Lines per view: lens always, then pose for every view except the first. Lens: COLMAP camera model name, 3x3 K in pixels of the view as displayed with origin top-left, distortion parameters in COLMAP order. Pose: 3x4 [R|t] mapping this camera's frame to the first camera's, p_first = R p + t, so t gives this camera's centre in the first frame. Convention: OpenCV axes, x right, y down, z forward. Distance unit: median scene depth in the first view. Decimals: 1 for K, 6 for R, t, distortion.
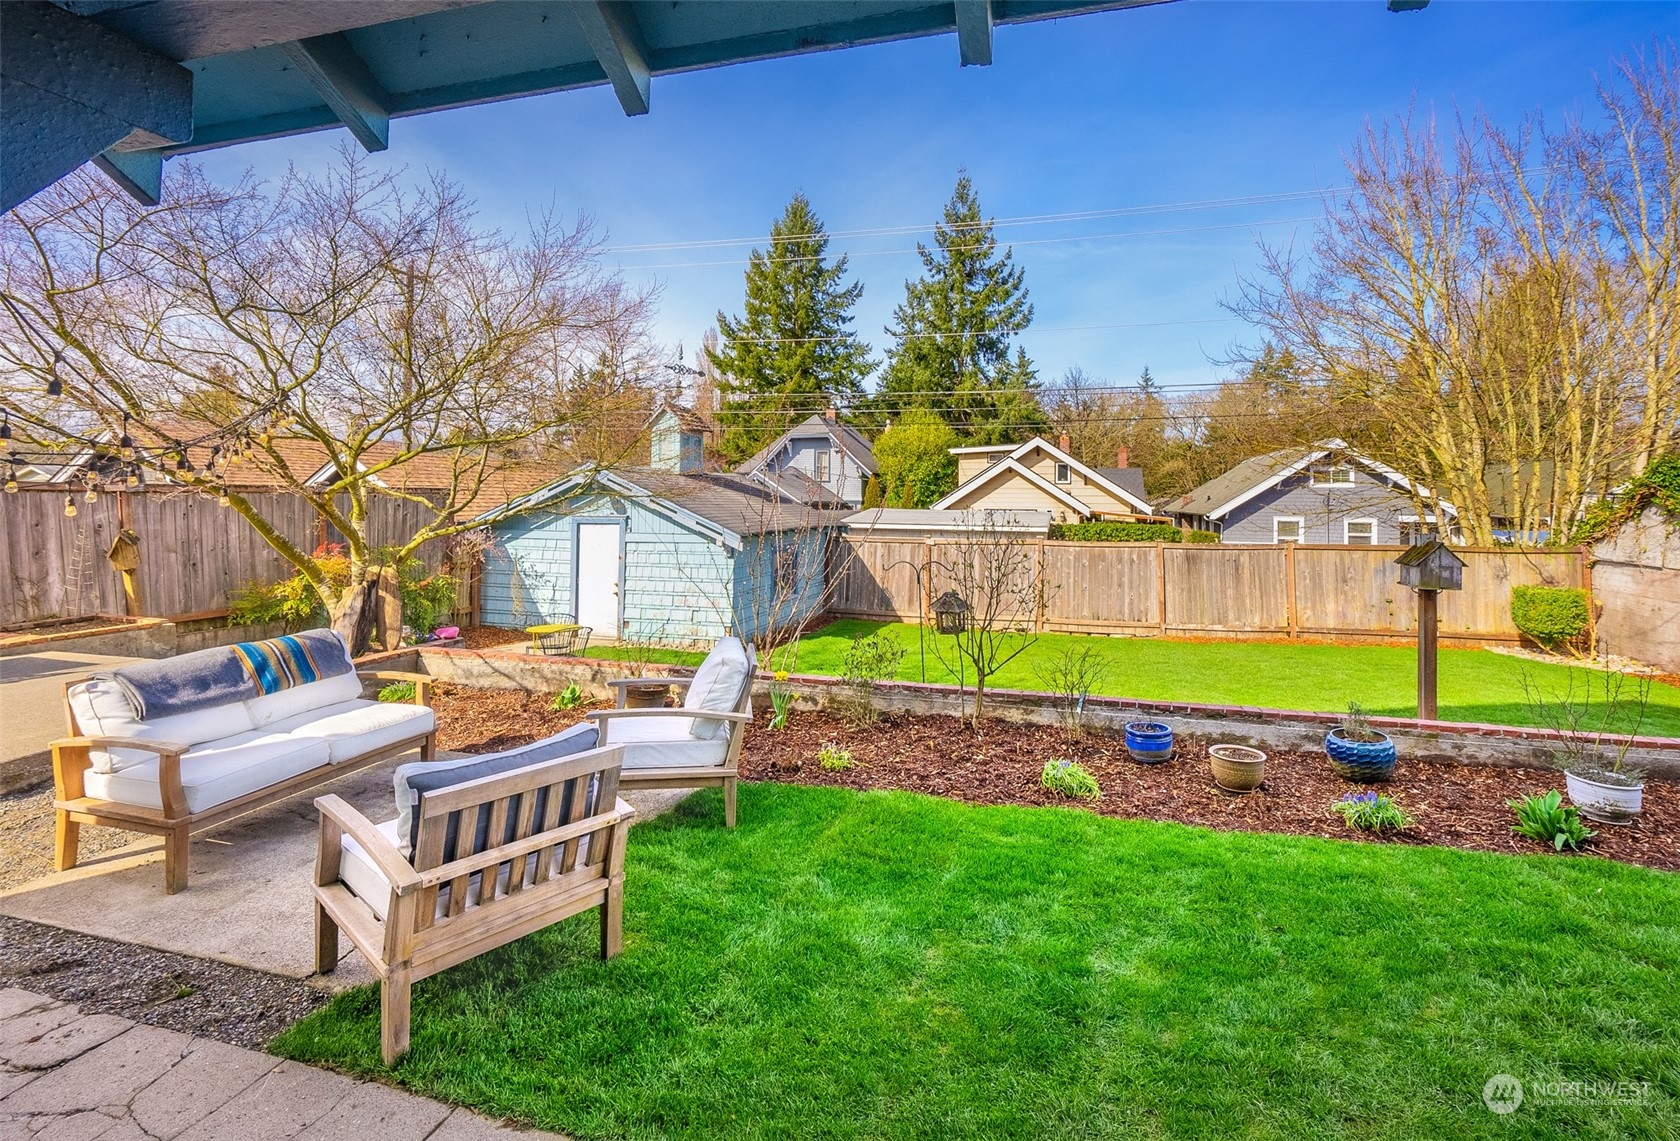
lens RADIAL K [[818.5, 0, 845.0], [0, 818.5, 471.9], [0, 0, 1]] dist [-0.002063, 0.000184]
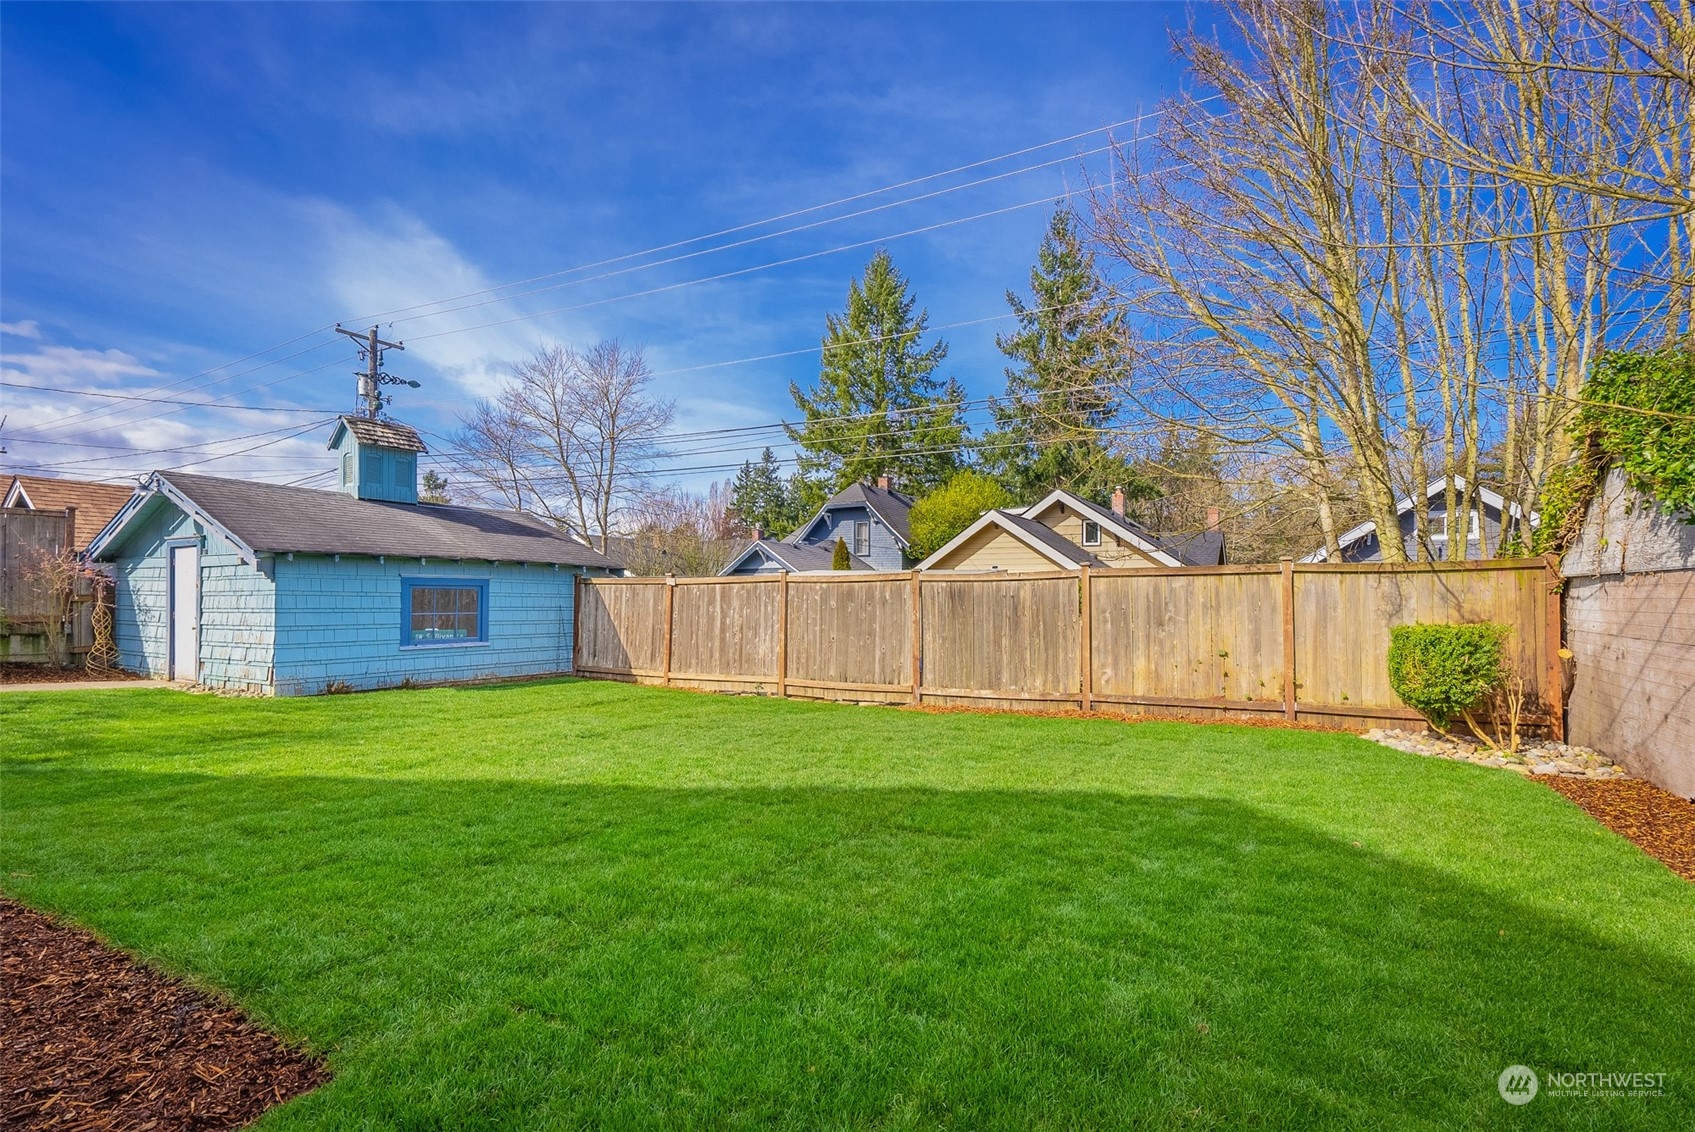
lens RADIAL K [[825.5, 0, 869.7], [0, 825.5, 601.3], [0, 0, 1]] dist [-0.001733, 0.000153]
pose [[0.972171, -0.002482, -0.234259, 0.522548], [0.010047, 0.999466, 0.031103, 0.089717], [0.234056, -0.032591, 0.971677, 0.302368]]
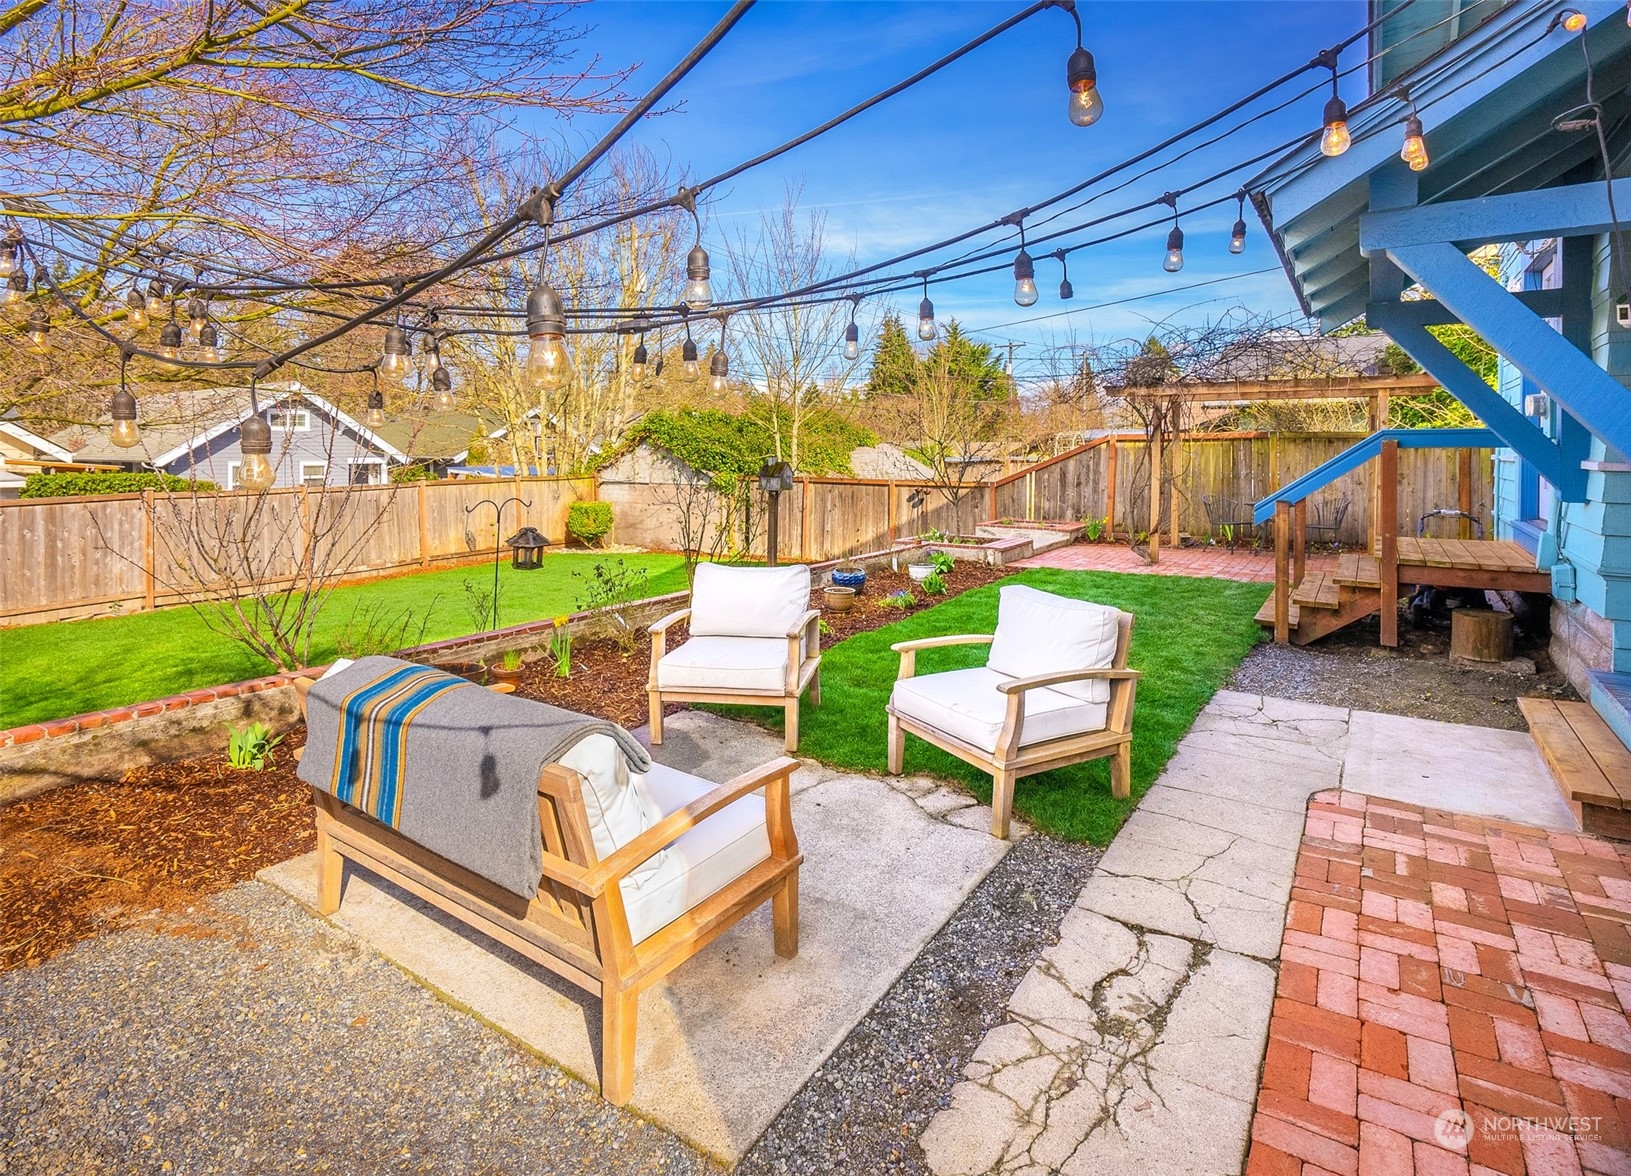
lens RADIAL K [[827.7, 0, 817.0], [0, 827.7, 459.7], [0, 0, 1]] dist [0.001169, -0.000850]
pose [[0.302888, -0.021512, 0.952783, -0.341691], [-0.026234, 0.999178, 0.030899, 0.010974], [-0.952665, -0.034355, 0.302074, 0.163547]]
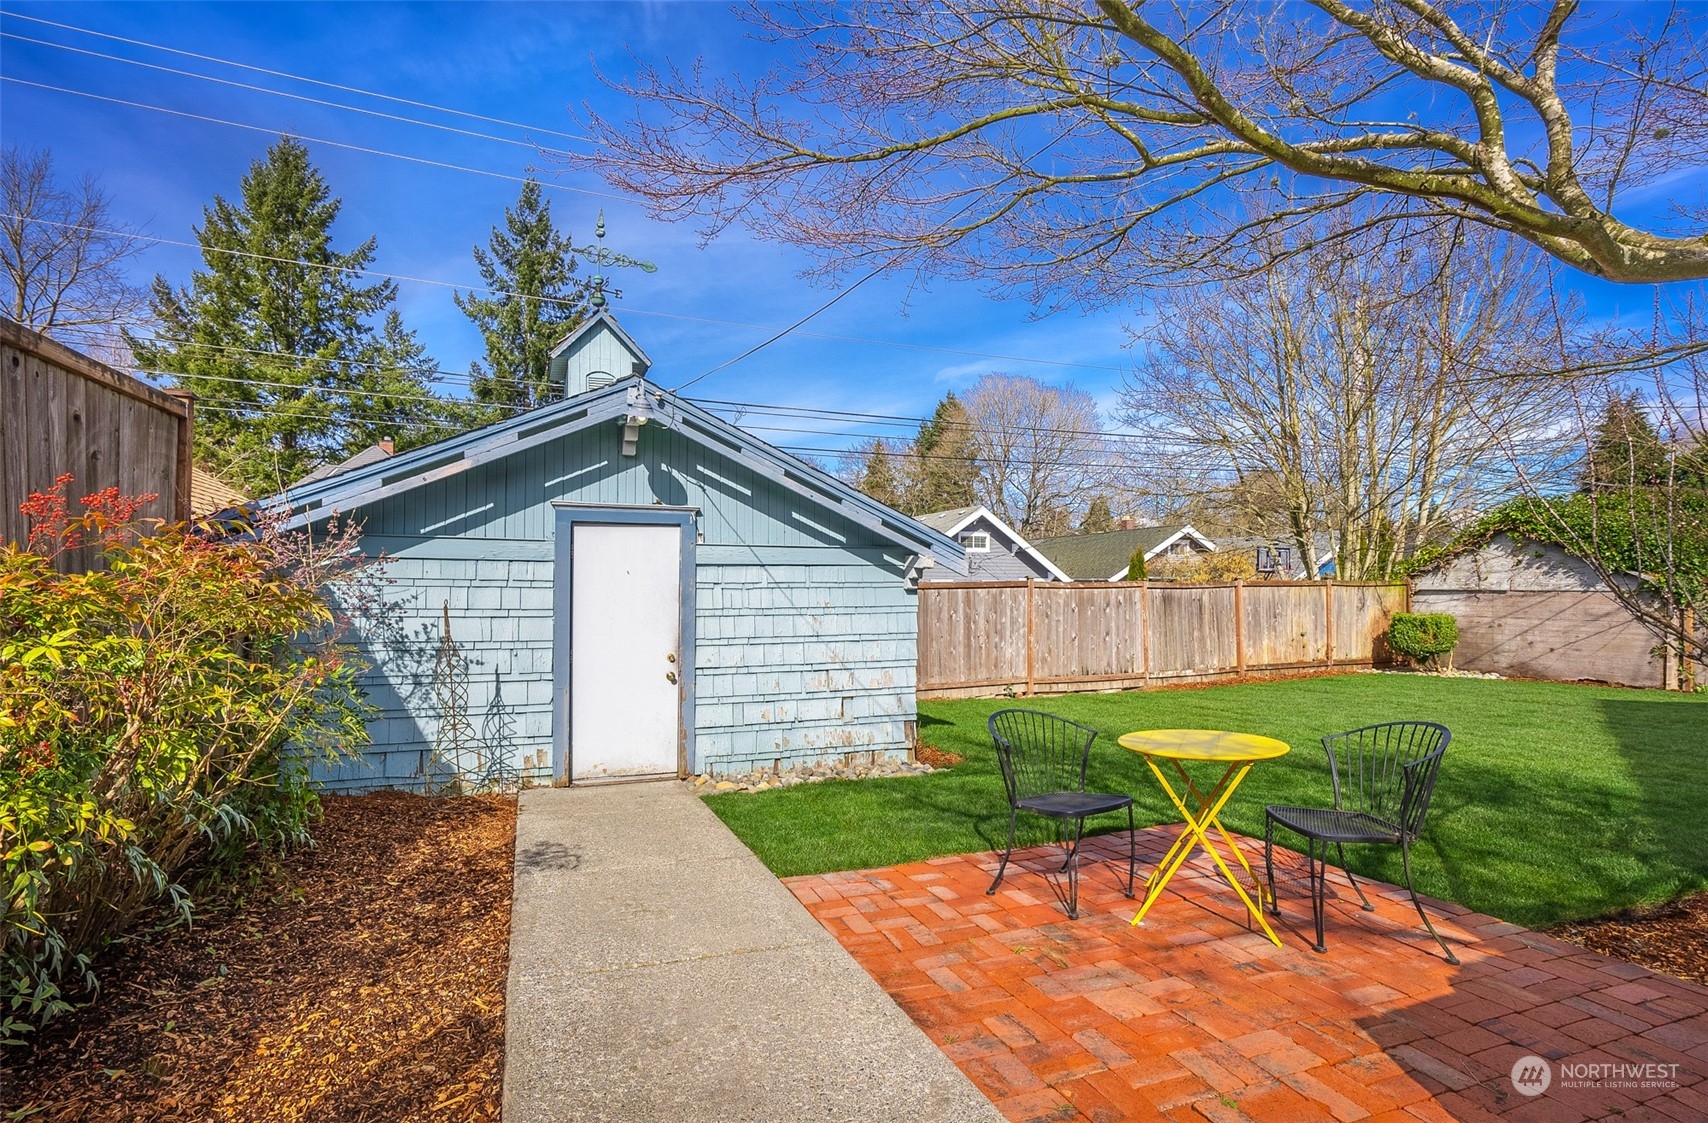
lens RADIAL K [[821.0, 0, 829.4], [0, 821.0, 603.1], [0, 0, 1]] dist [-0.012762, 0.000201]
pose [[0.793186, -0.016762, 0.608748, -0.429700], [-0.015571, 0.998736, 0.047790, 0.073928], [-0.608780, -0.047385, 0.791923, 0.516379]]
